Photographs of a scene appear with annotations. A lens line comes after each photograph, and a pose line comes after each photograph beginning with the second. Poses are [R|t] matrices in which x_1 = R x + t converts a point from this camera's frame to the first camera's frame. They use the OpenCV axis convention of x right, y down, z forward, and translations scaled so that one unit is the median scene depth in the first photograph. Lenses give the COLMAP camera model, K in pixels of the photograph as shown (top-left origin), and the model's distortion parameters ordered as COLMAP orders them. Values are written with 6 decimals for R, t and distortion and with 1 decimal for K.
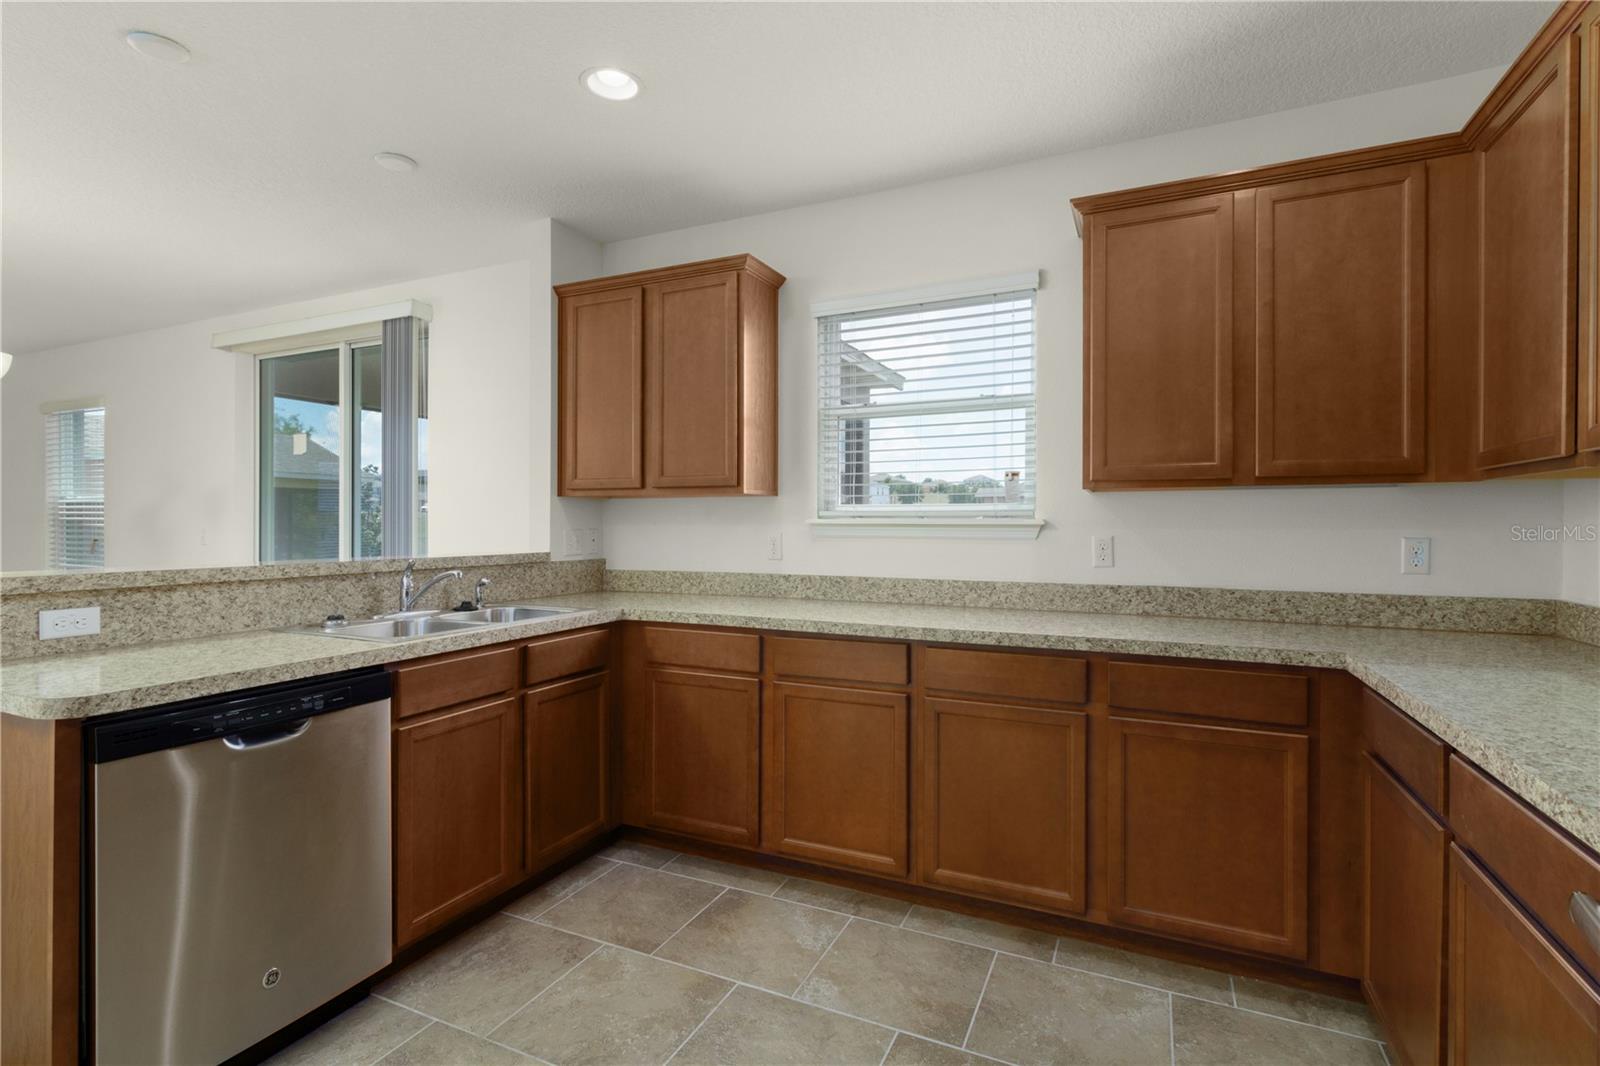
lens RADIAL K [[743.0, 0, 803.4], [0, 743.0, 526.1], [0, 0, 1]] dist [0.000170, 0.000436]
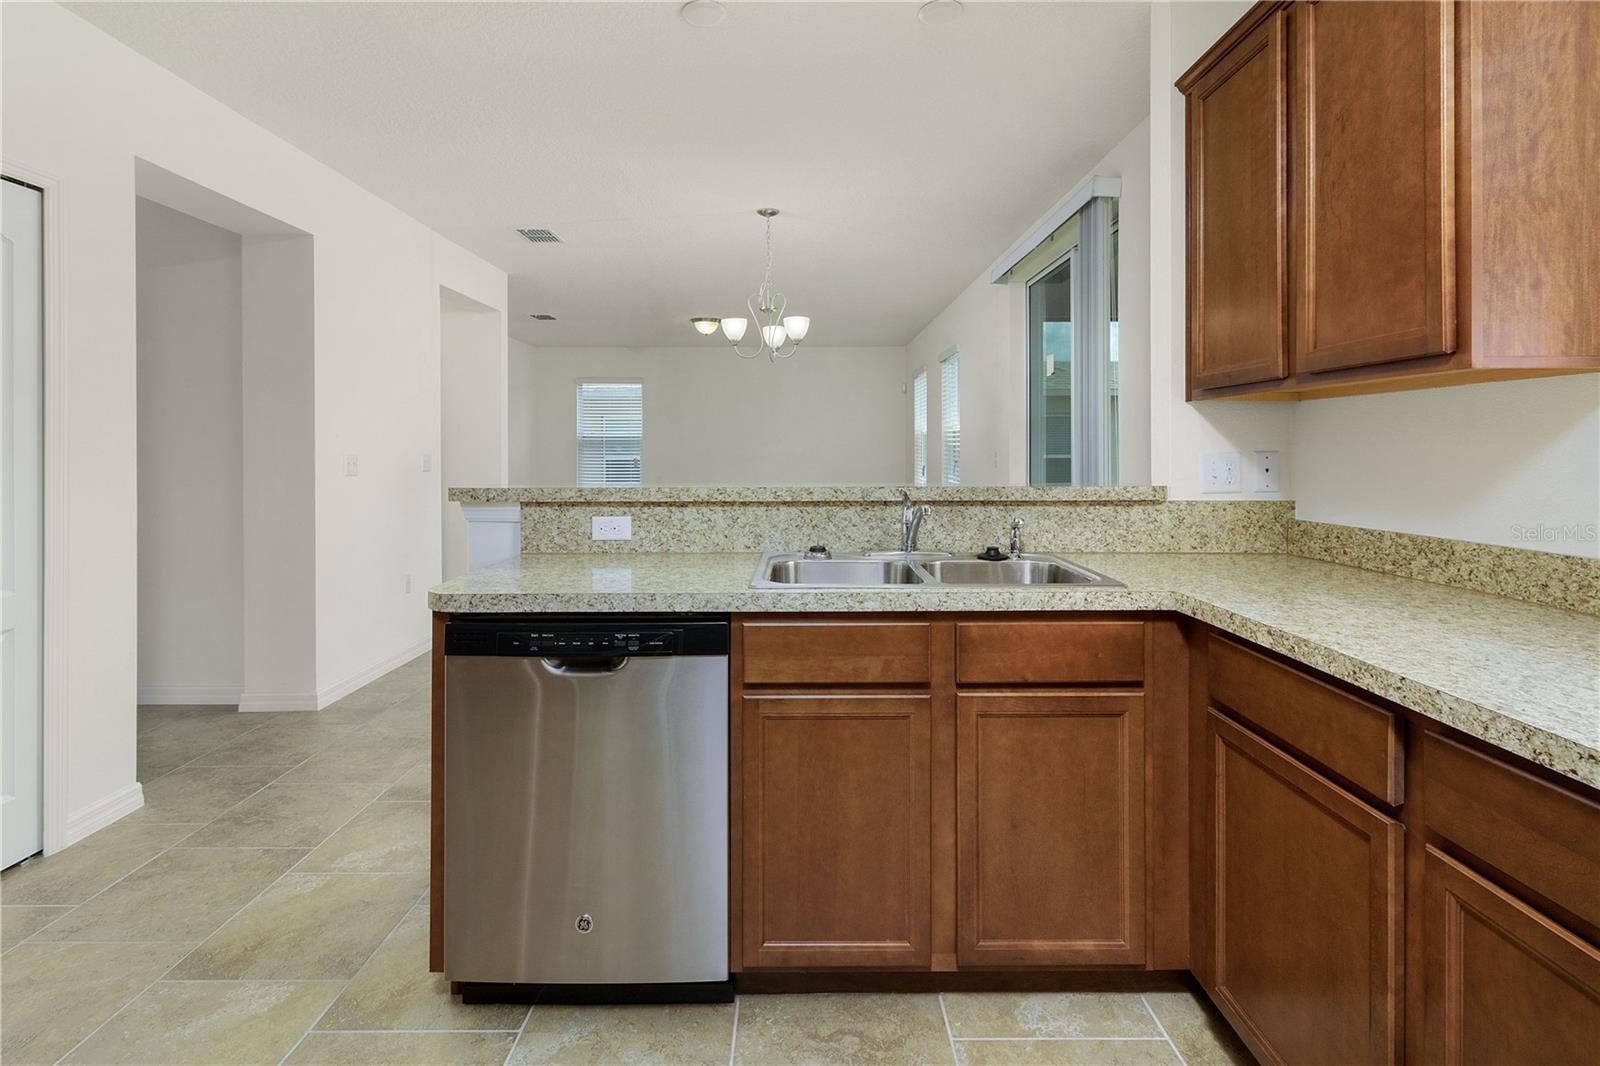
lens RADIAL K [[773.4, 0, 803.7], [0, 773.4, 454.7], [0, 0, 1]] dist [0.001014, 0.000149]
pose [[0.420282, 0.002974, -0.907389, 0.227078], [0.000345, 0.999994, 0.003437, 0.007388], [0.907394, -0.001758, 0.420278, 0.657883]]
